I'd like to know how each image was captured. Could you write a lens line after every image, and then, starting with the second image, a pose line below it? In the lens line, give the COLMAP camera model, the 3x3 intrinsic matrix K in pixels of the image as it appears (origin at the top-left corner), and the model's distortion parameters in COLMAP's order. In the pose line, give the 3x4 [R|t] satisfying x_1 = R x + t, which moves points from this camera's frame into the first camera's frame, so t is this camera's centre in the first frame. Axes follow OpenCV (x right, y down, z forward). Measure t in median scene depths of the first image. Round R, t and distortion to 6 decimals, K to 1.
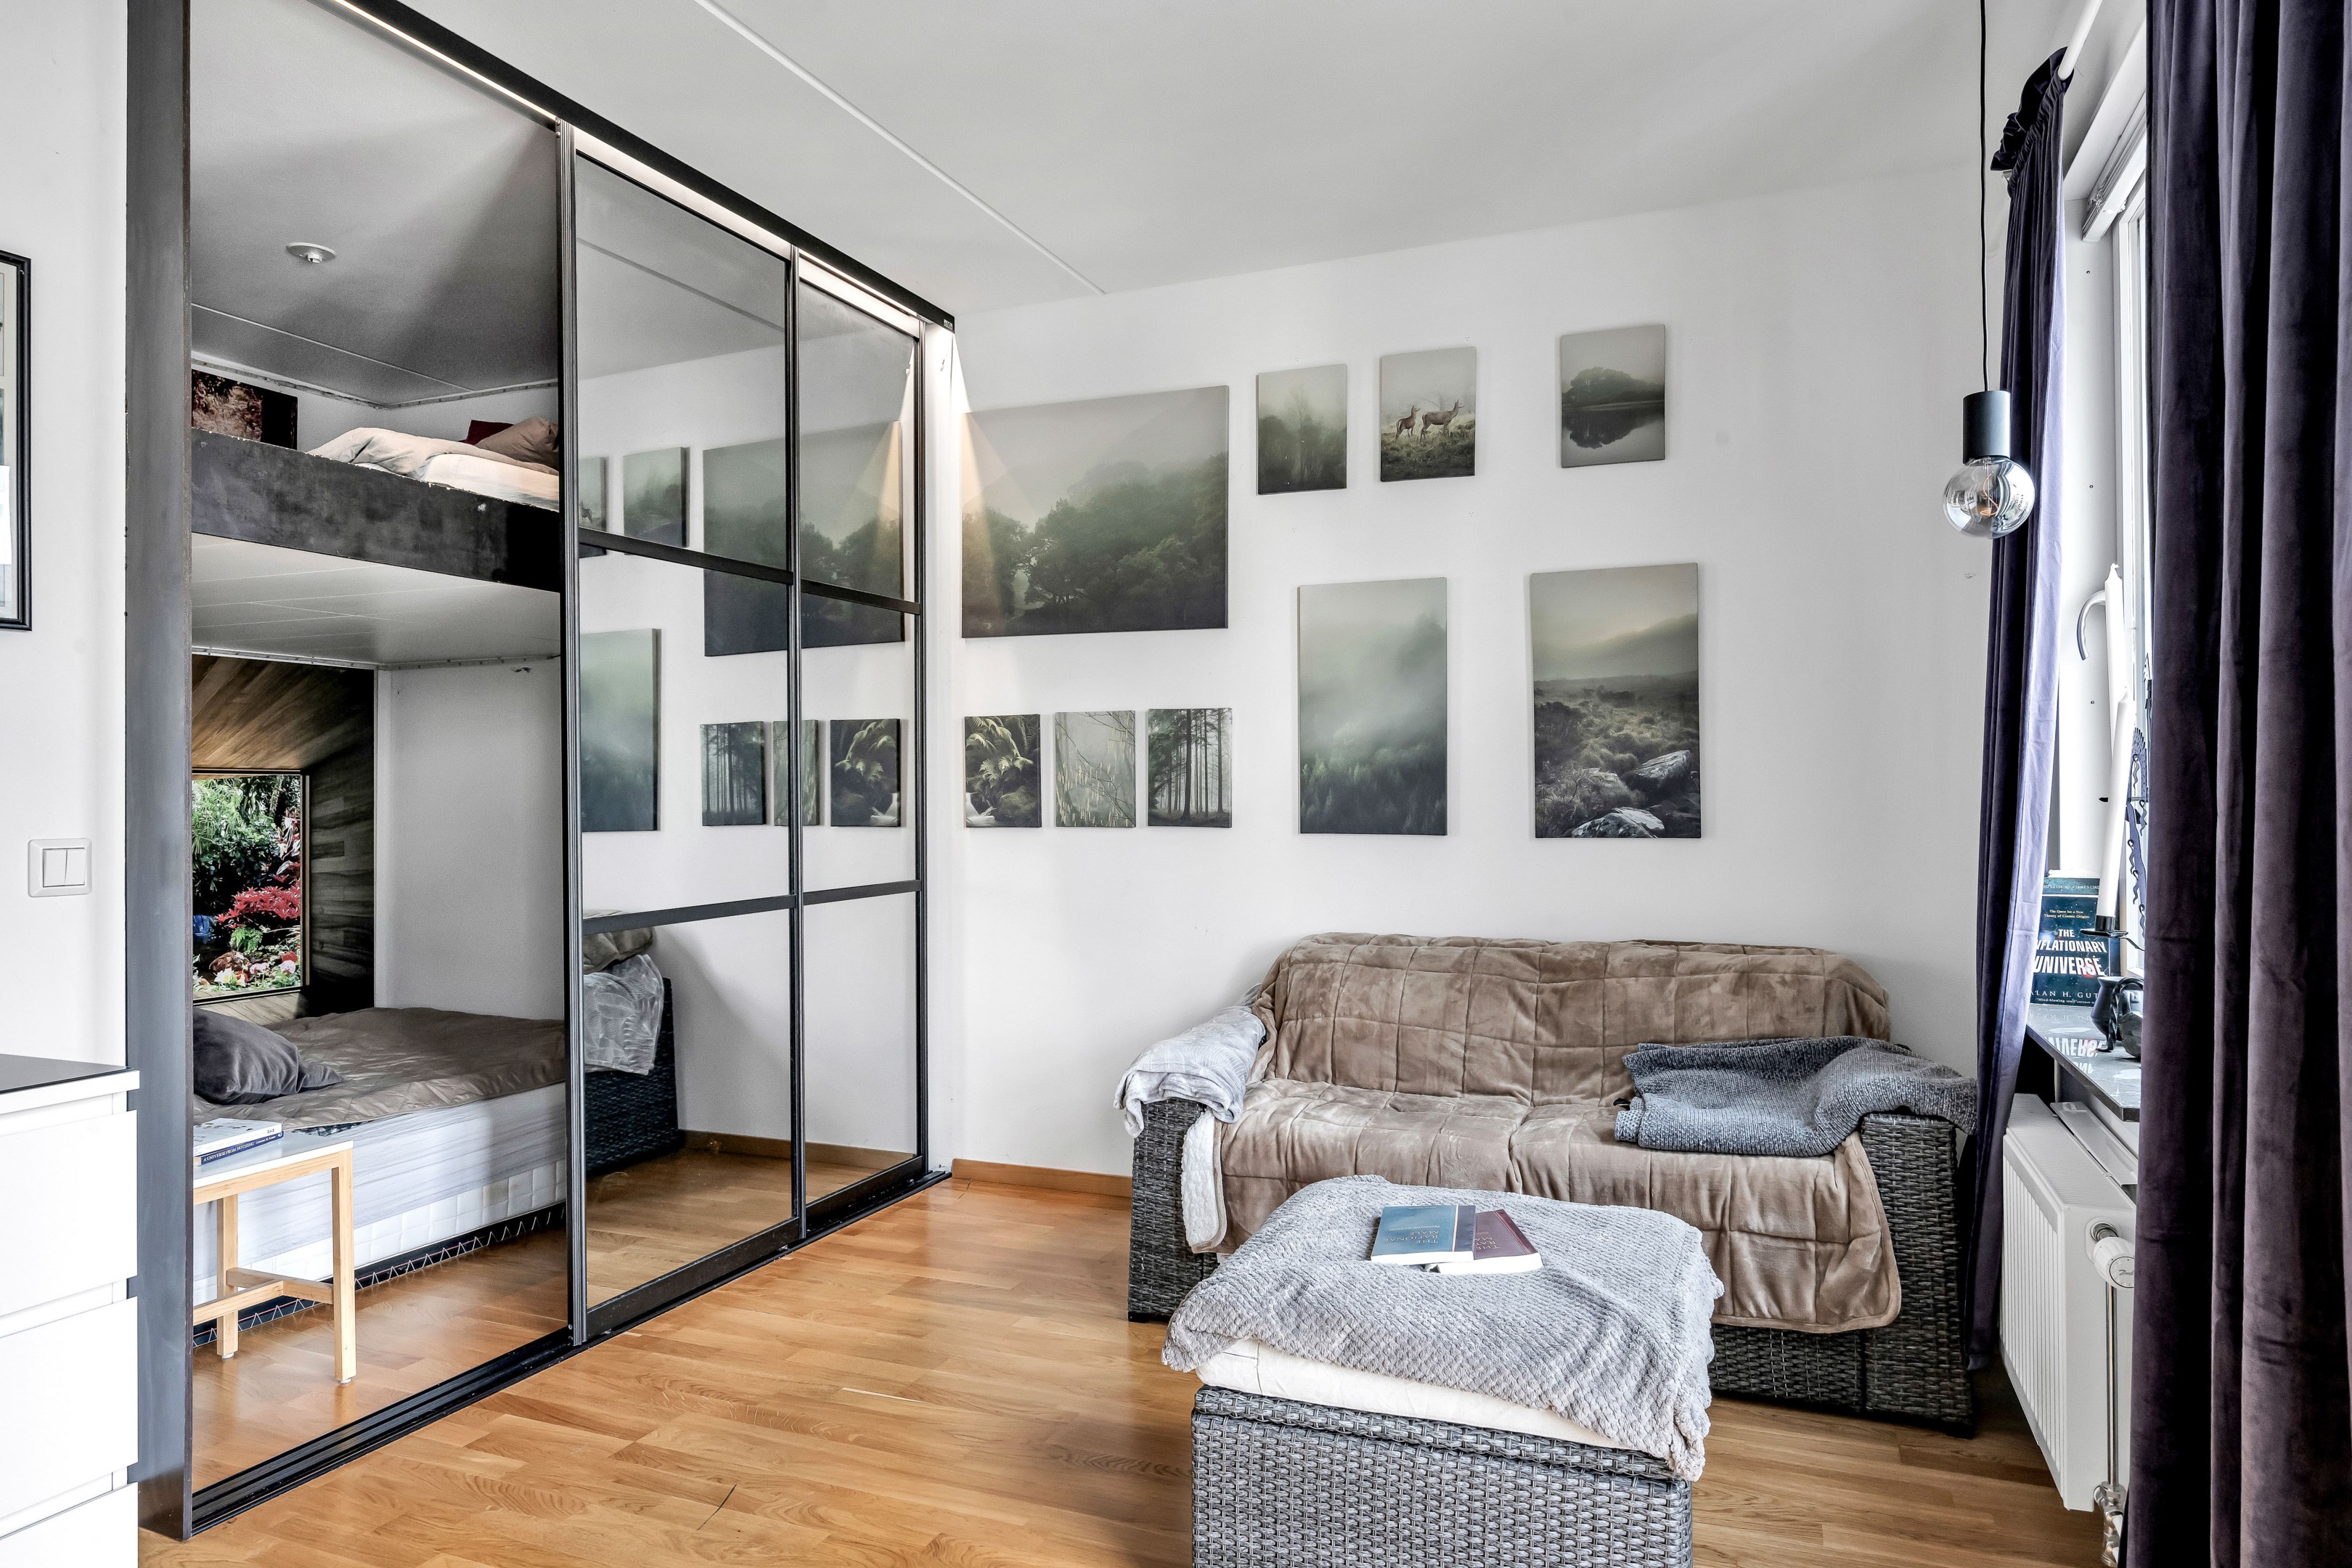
lens RADIAL K [[1427.6, 0, 1176.5], [0, 1427.6, 786.1], [0, 0, 1]] dist [-0.003193, 0.000079]
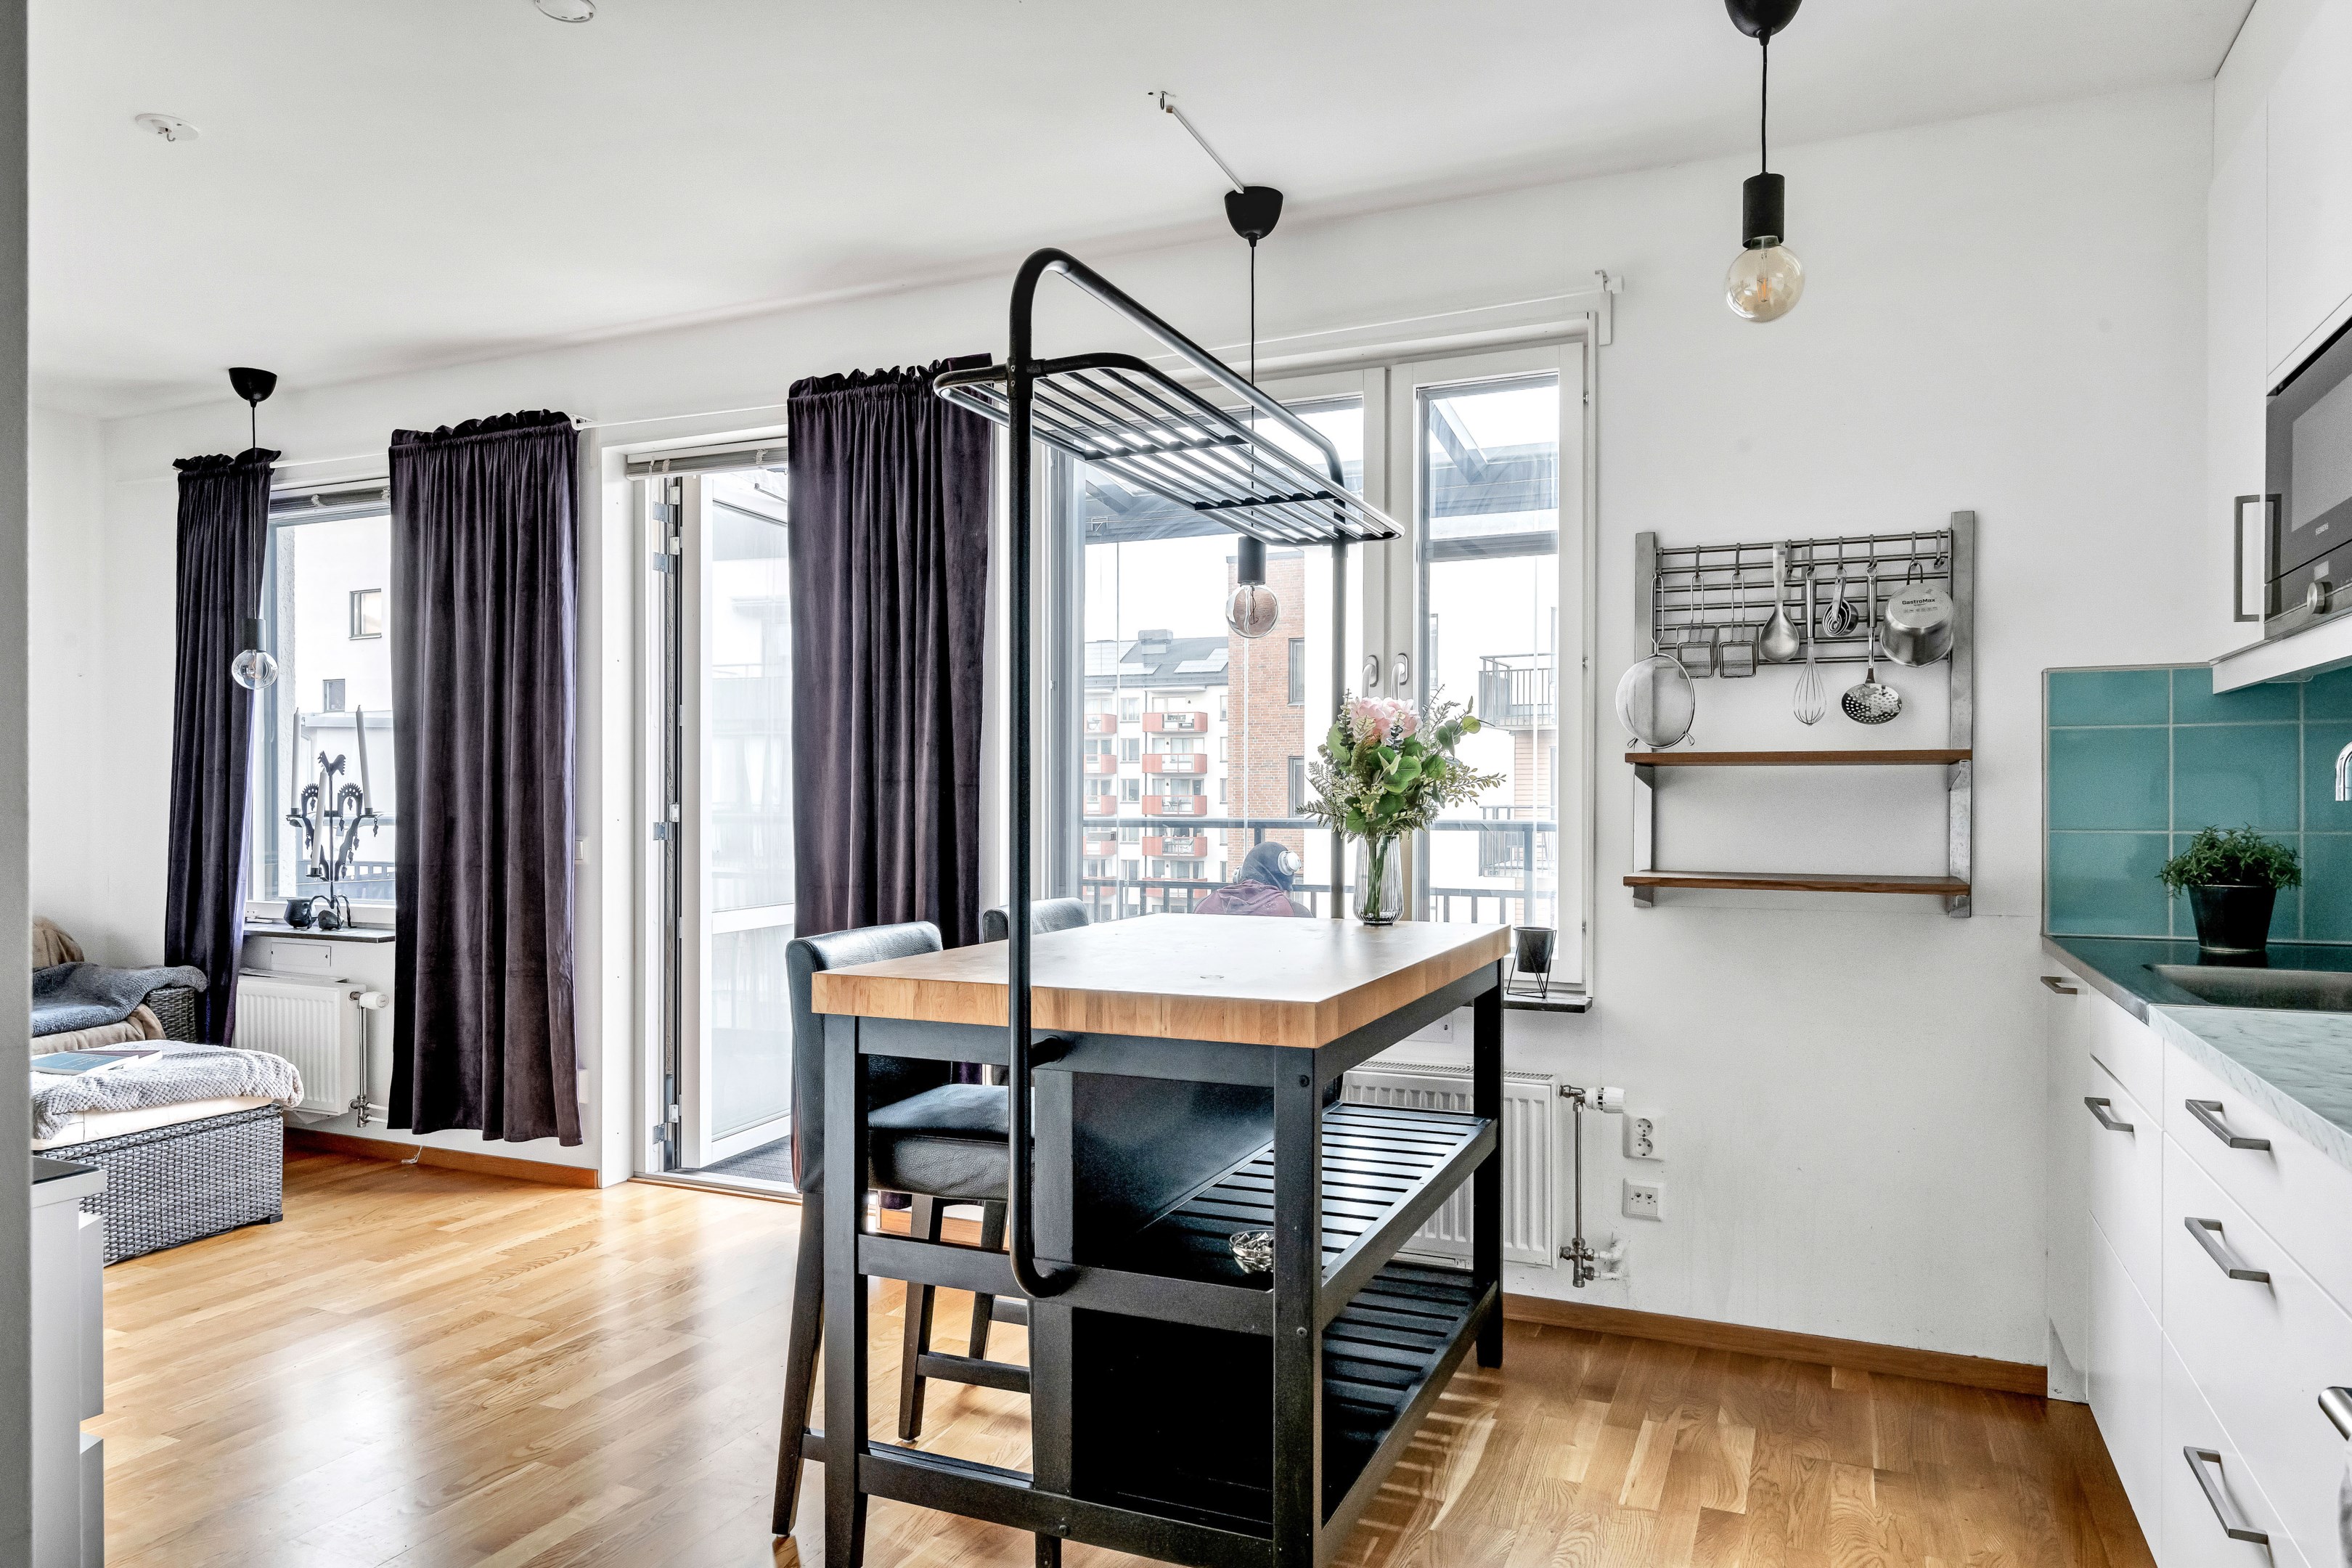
lens RADIAL K [[1488.8, 0, 1177.6], [0, 1488.8, 811.2], [0, 0, 1]] dist [0.001418, -0.001904]
pose [[0.028869, -0.002465, 0.999580, -0.880901], [-0.007060, 0.999972, 0.002670, -0.007332], [-0.999558, -0.007134, 0.028850, -0.225583]]
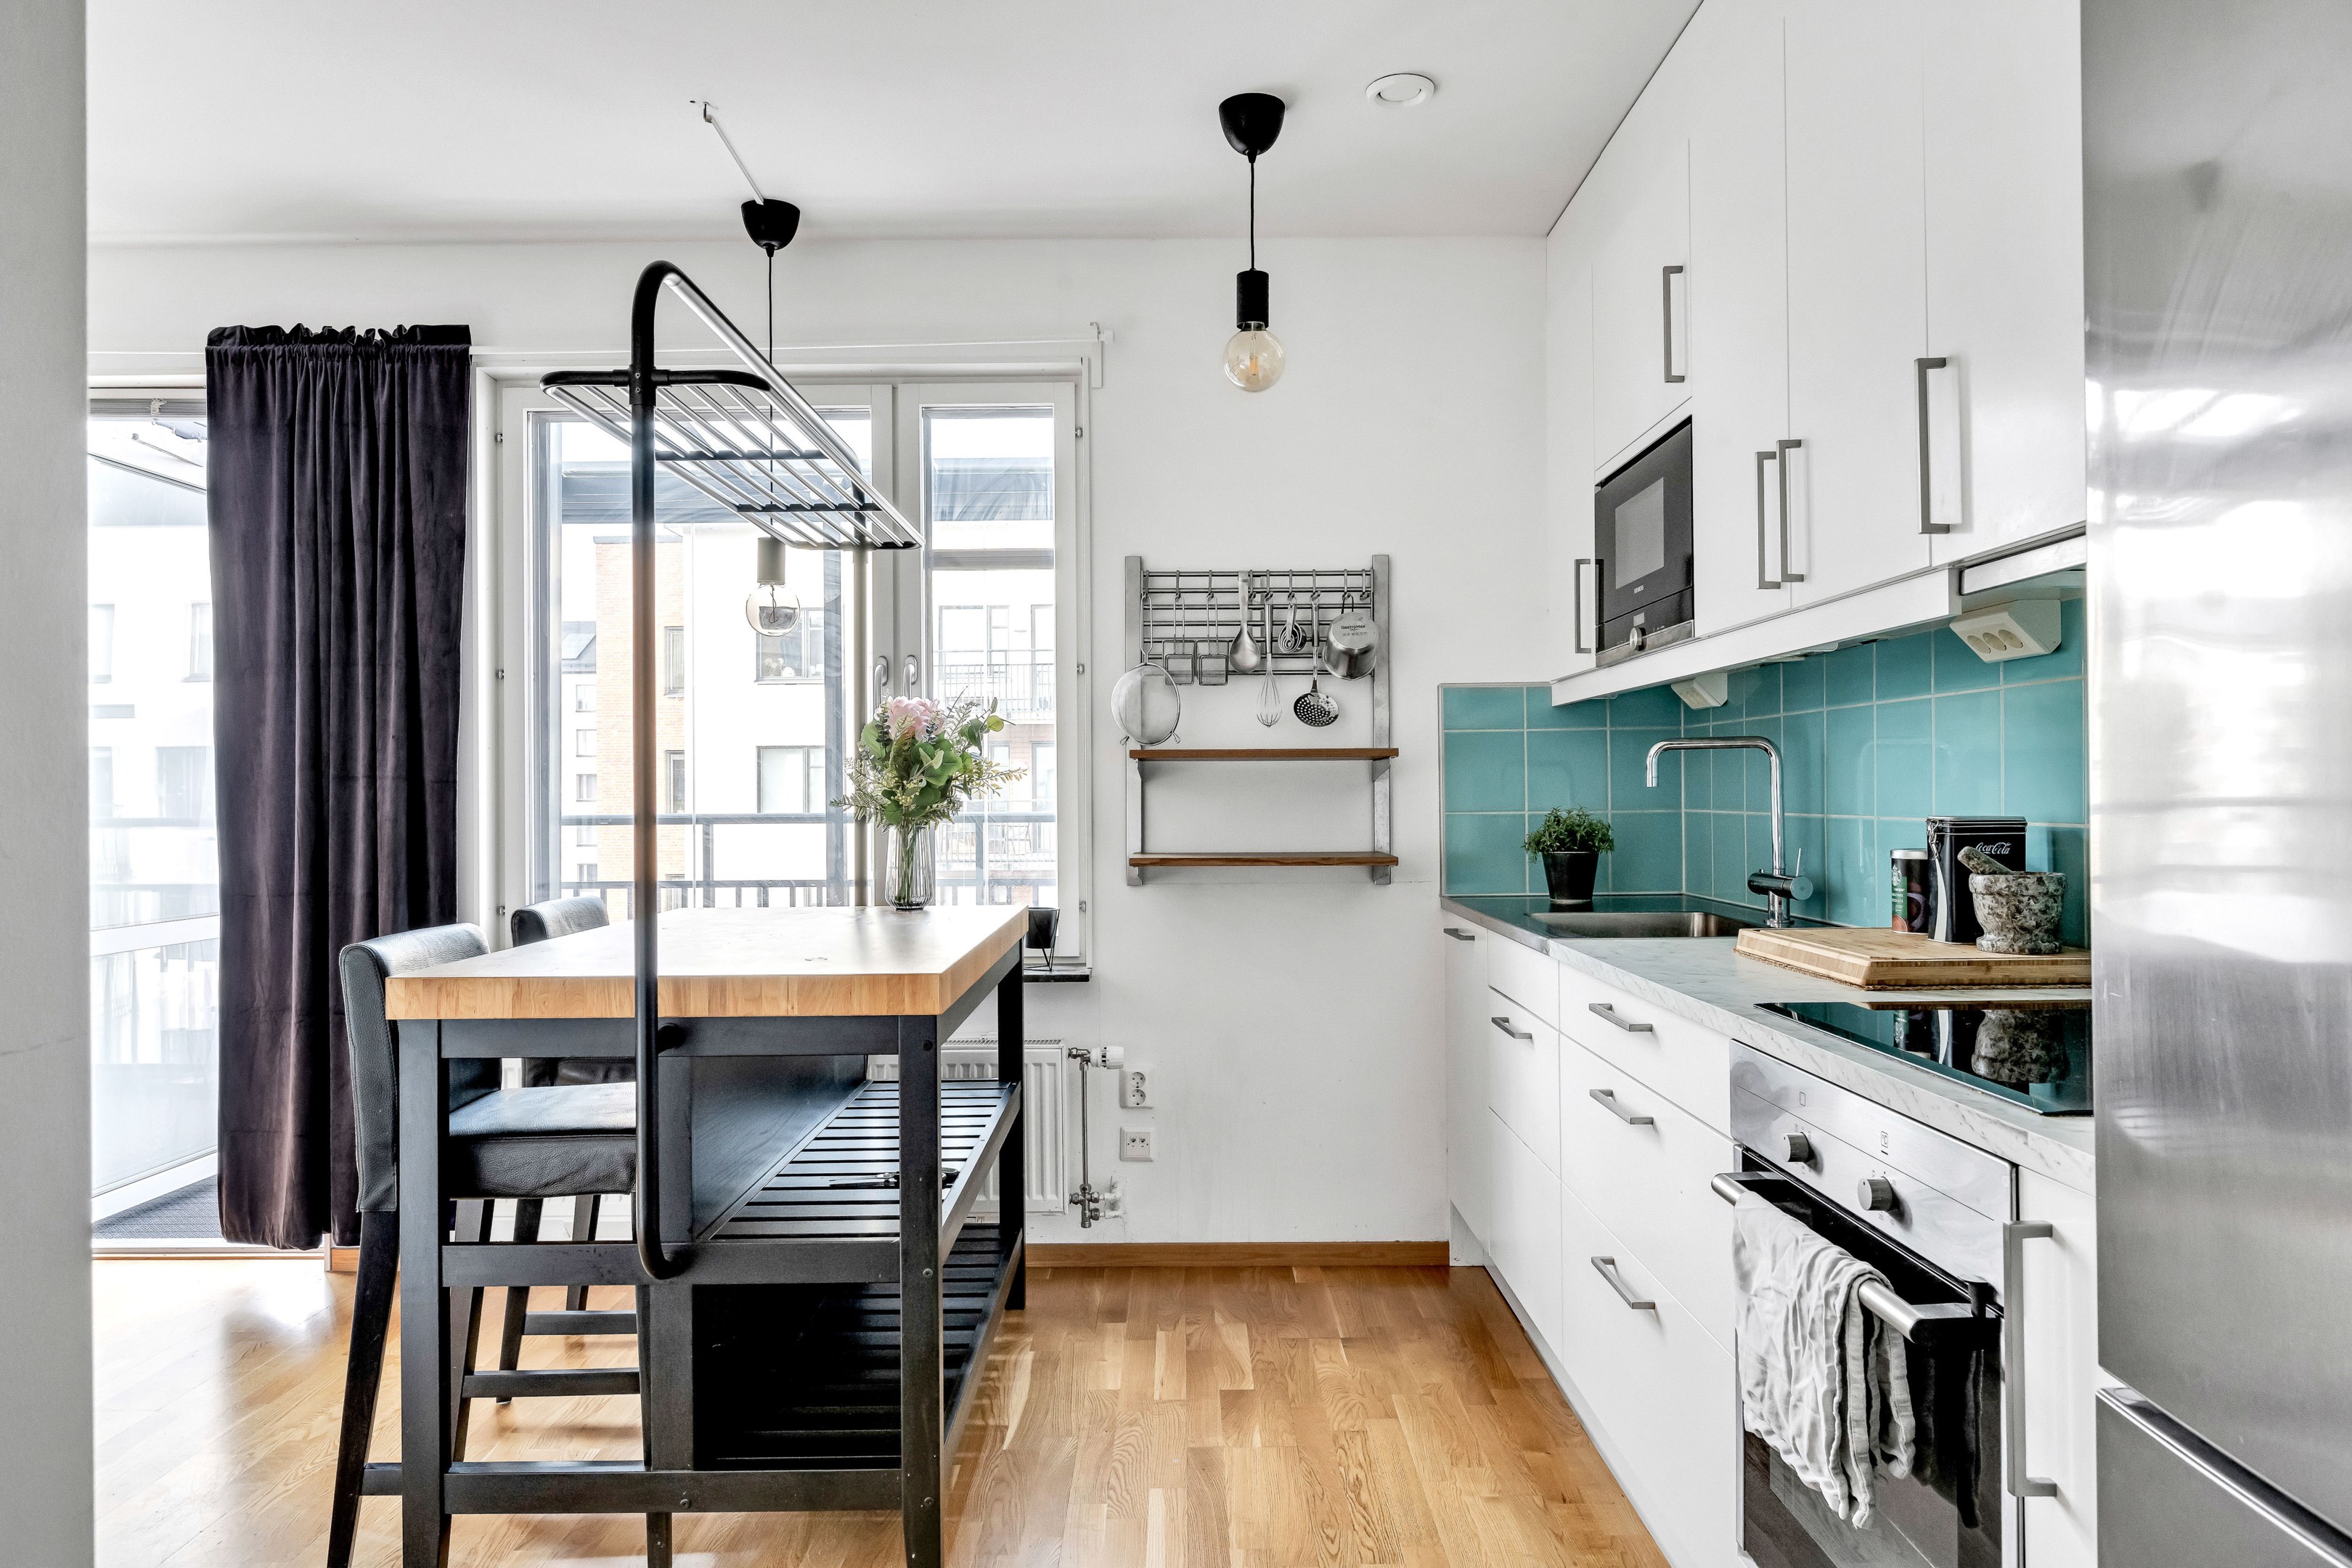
lens RADIAL K [[1503.7, 0, 1179.8], [0, 1503.7, 785.5], [0, 0, 1]] dist [-0.001717, 0.000015]
pose [[-0.378631, 0.012301, 0.925466, -0.935255], [0.004272, 0.999924, -0.011543, -0.005624], [-0.925538, -0.000417, -0.378655, -0.128246]]
